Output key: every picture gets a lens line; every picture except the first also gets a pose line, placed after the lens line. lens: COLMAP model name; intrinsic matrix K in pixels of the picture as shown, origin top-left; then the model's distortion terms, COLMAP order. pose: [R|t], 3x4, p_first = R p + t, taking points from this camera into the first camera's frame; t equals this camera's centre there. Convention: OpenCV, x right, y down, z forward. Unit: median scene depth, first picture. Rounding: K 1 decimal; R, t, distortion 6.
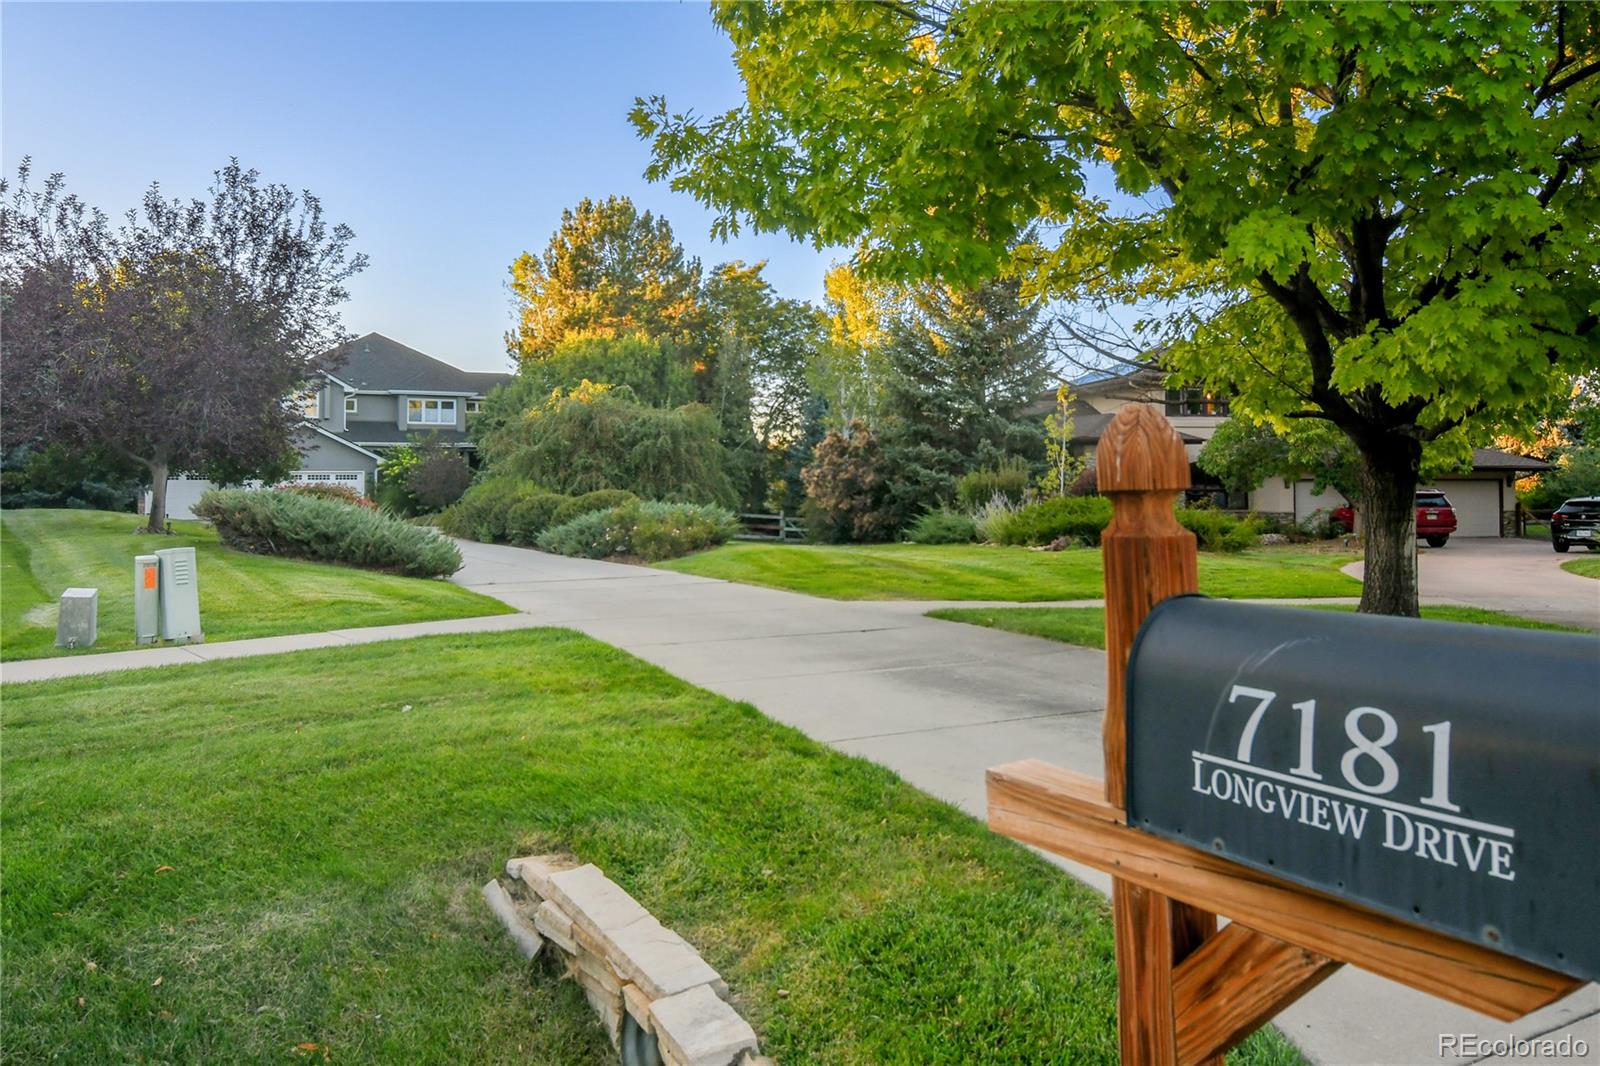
lens RADIAL K [[1023.8, 0, 798.8], [0, 1023.8, 485.2], [0, 0, 1]] dist [-0.000095, -0.000079]
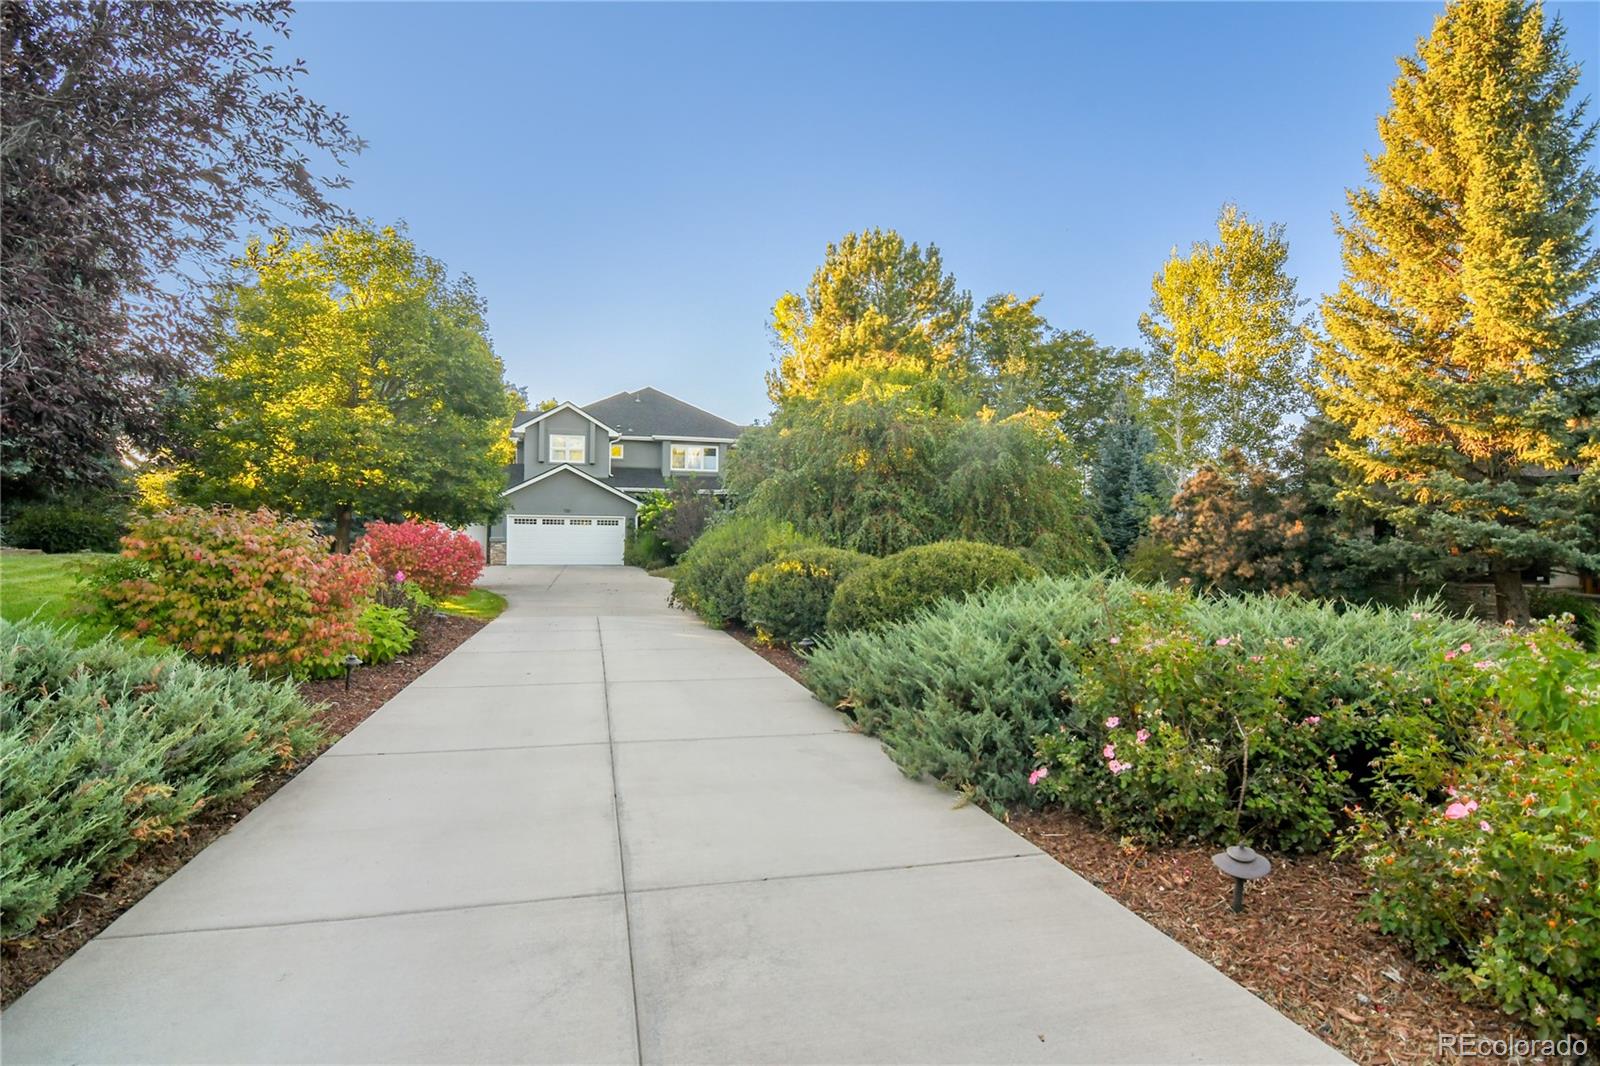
lens RADIAL K [[695.0, 0, 809.0], [0, 695.0, 525.4], [0, 0, 1]] dist [-0.013643, 0.000011]
pose [[0.973830, 0.013009, -0.226906, -0.101825], [-0.016863, 0.999744, -0.015056, 0.001541], [0.226652, 0.018489, 0.973800, 0.390769]]
